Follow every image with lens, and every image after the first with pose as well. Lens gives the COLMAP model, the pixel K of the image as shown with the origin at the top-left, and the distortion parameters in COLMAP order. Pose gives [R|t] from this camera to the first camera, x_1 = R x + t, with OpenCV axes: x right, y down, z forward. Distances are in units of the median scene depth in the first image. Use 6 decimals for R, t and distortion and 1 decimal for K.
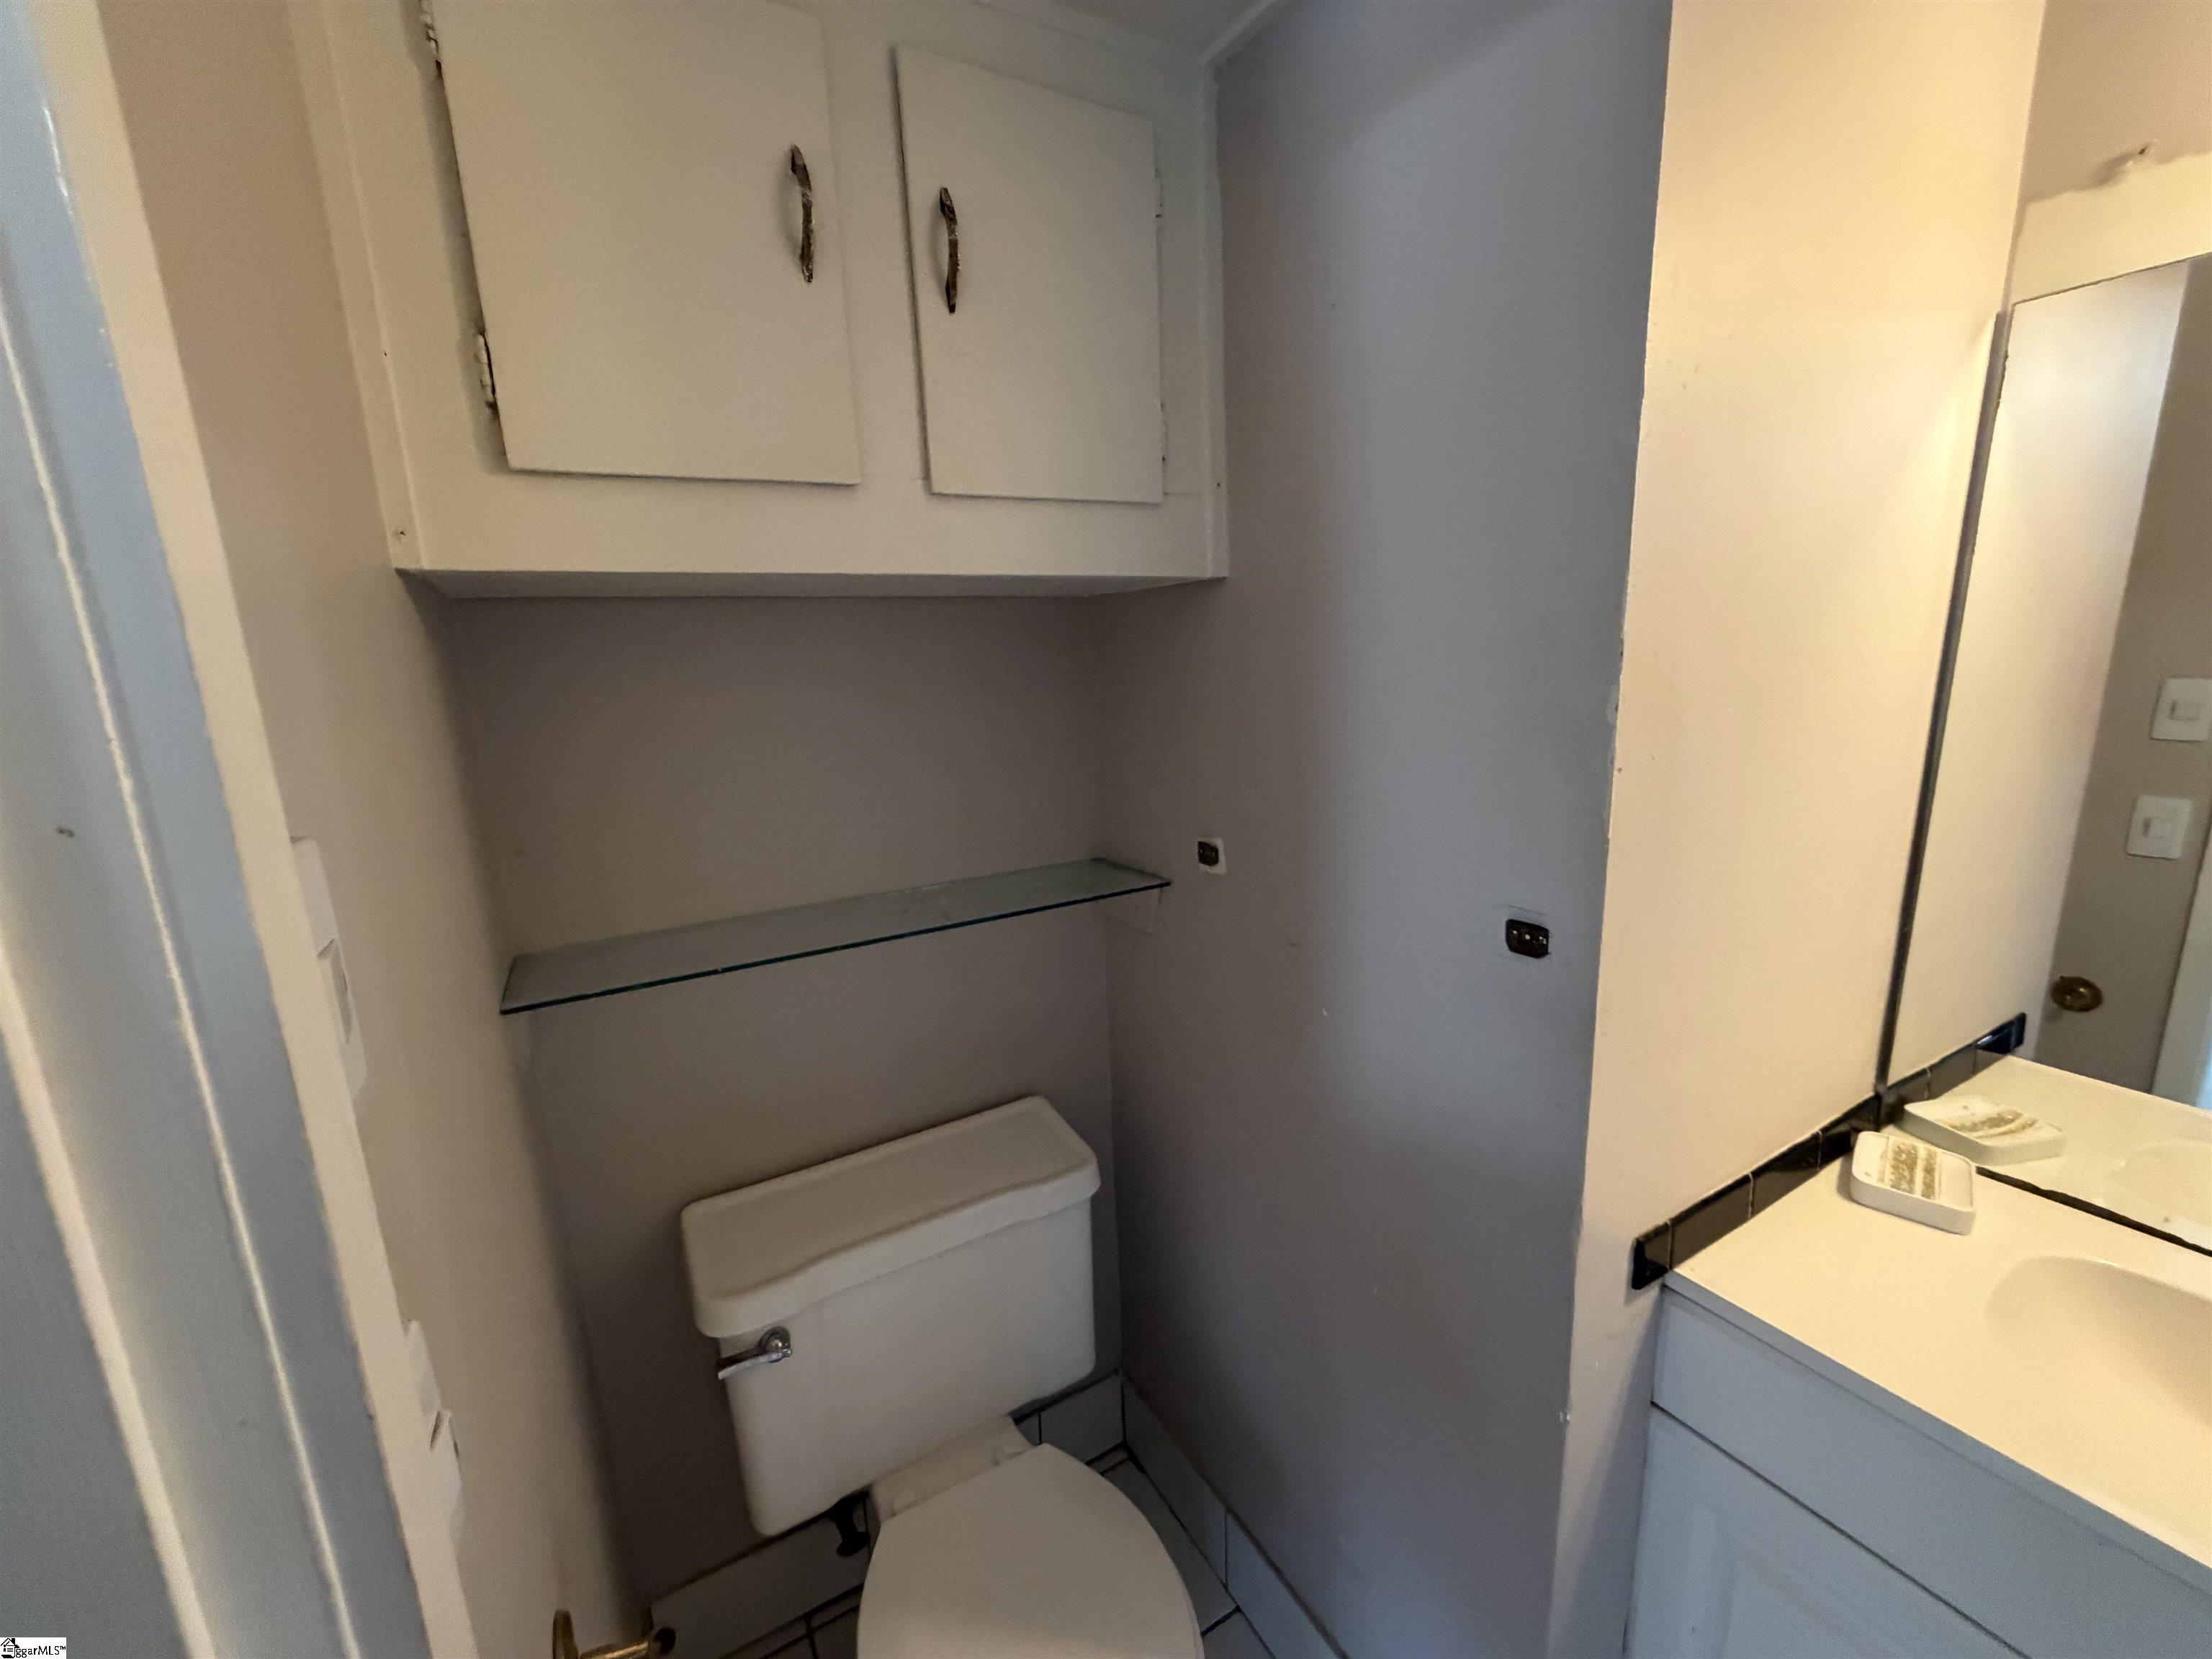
lens RADIAL K [[885.8, 0, 1103.3], [0, 885.8, 832.2], [0, 0, 1]] dist [0.001834, -0.000470]
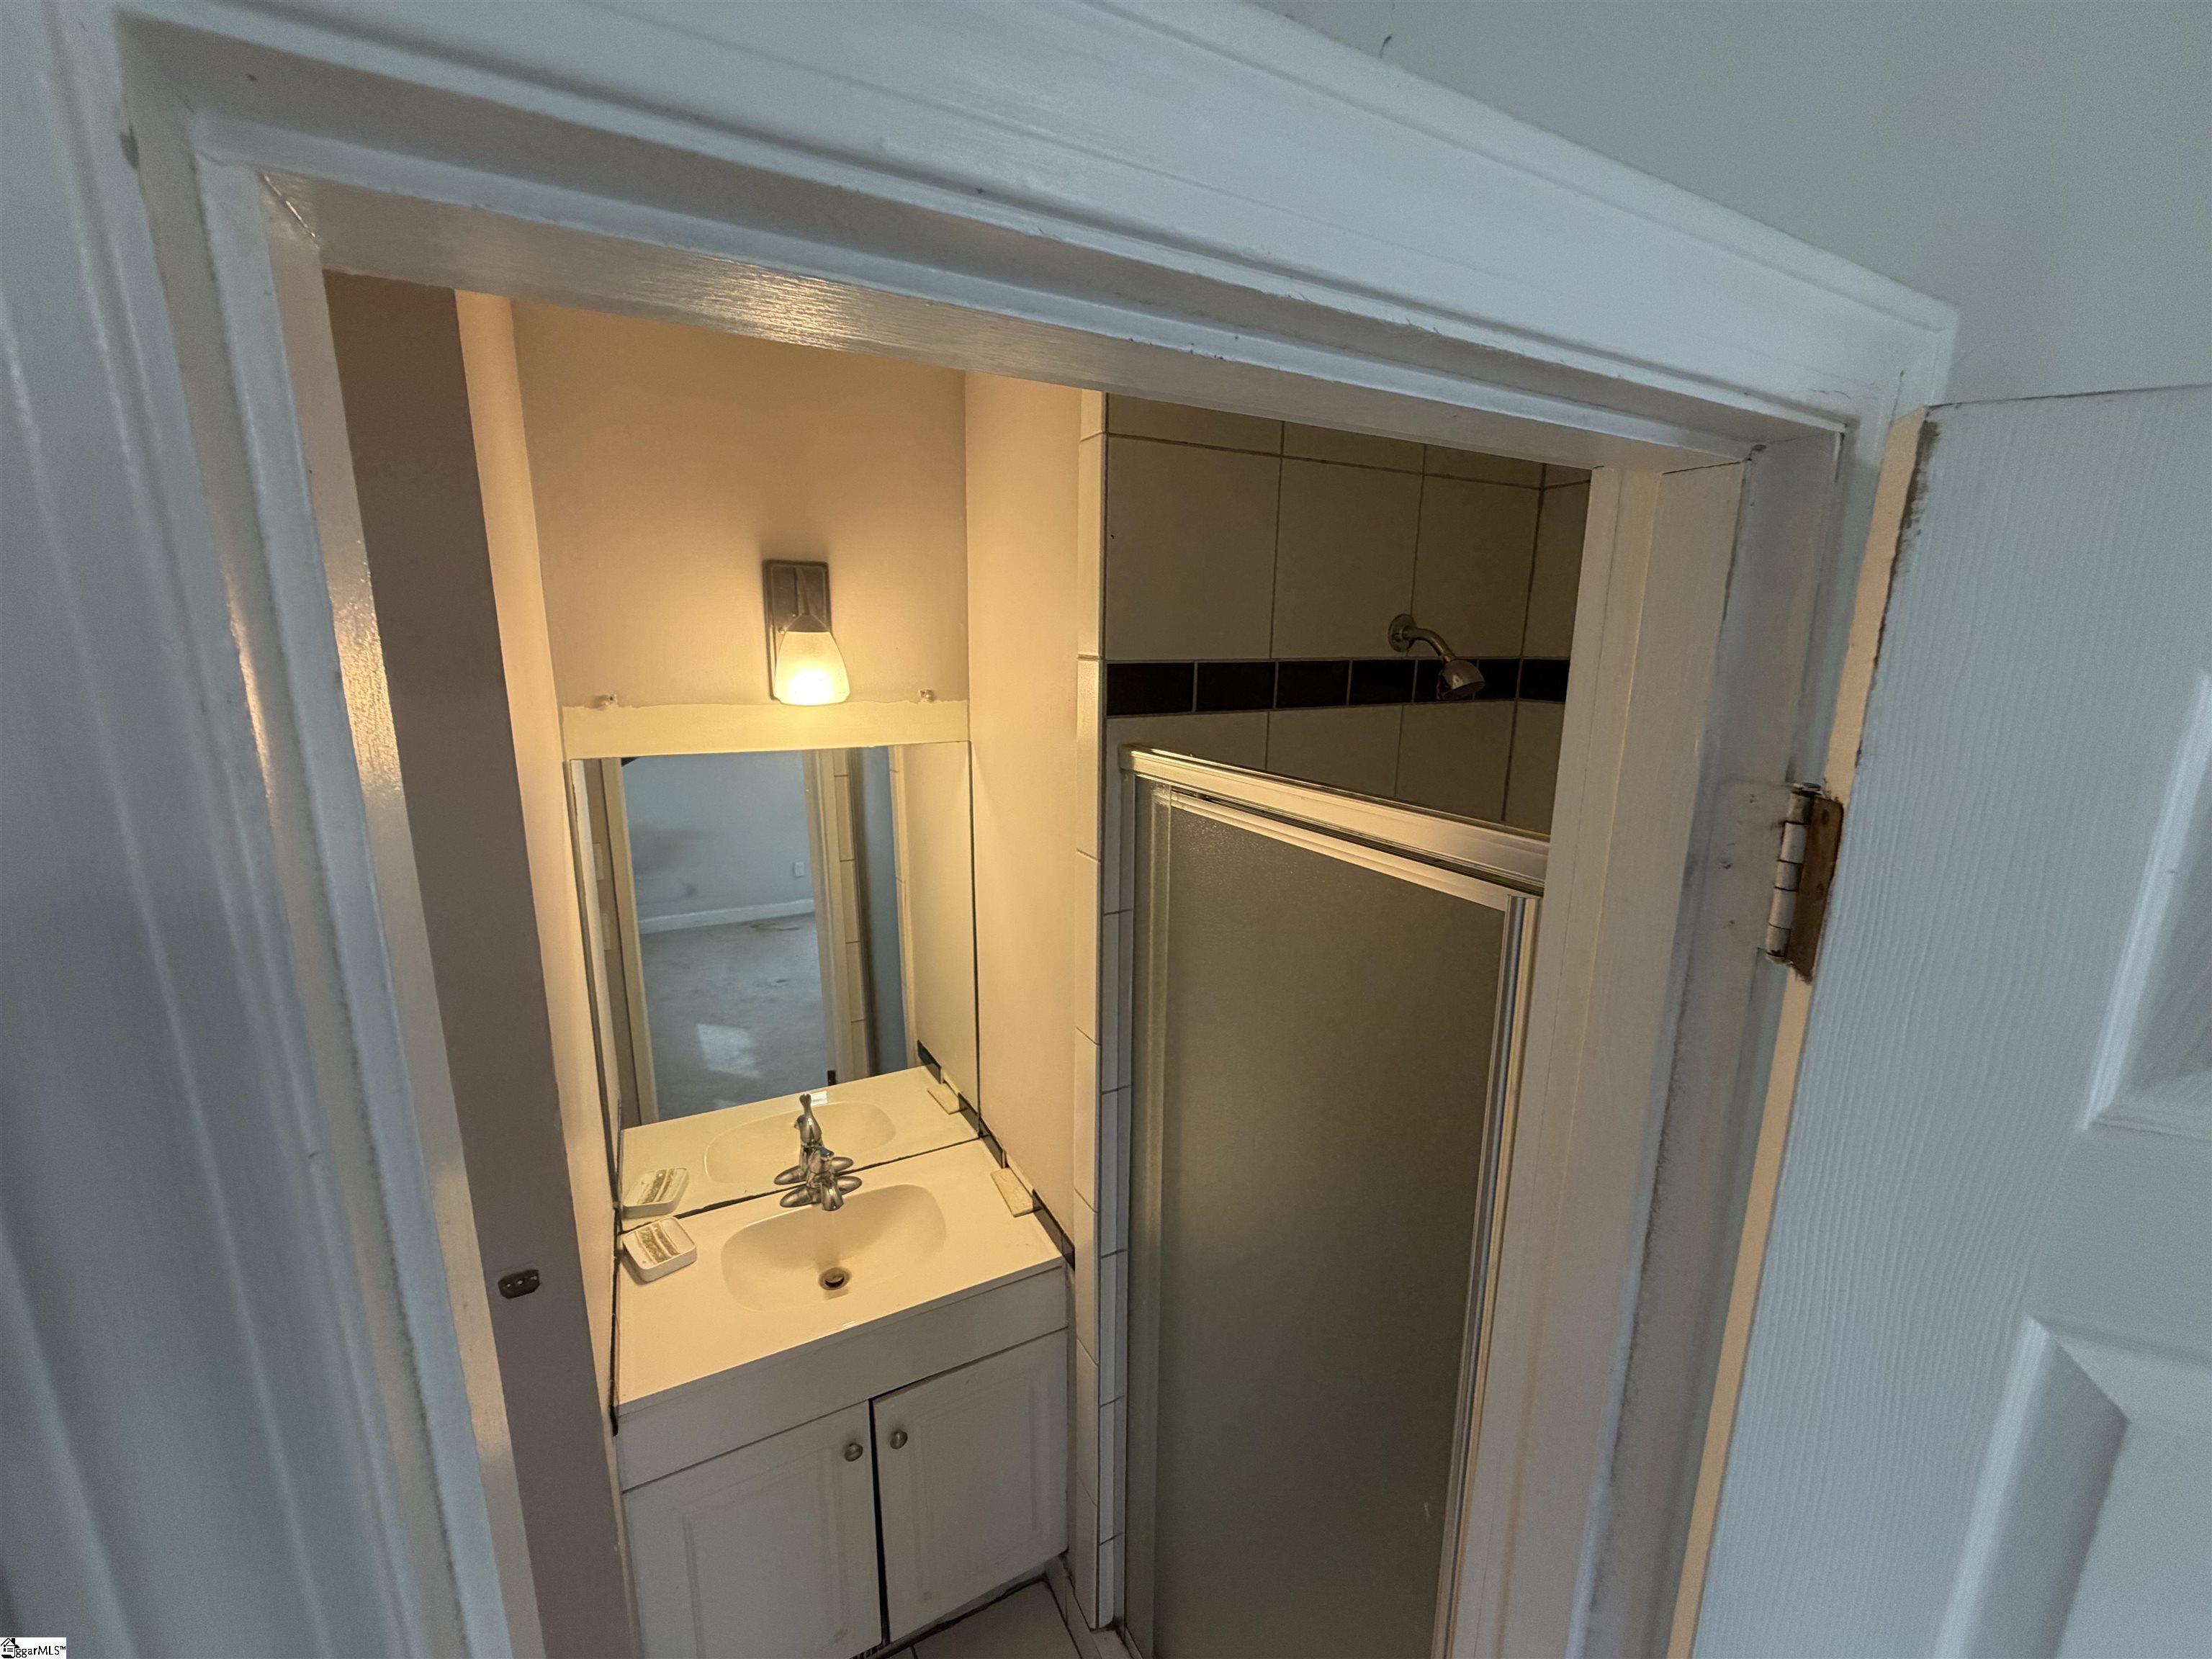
lens RADIAL K [[885.8, 0, 1102.8], [0, 885.8, 828.8], [0, 0, 1]] dist [0.001834, -0.000470]
pose [[0.047440, -0.171879, 0.983975, -0.625738], [0.184333, 0.969672, 0.160494, -0.539087], [-0.981718, 0.173766, 0.077684, -0.121972]]
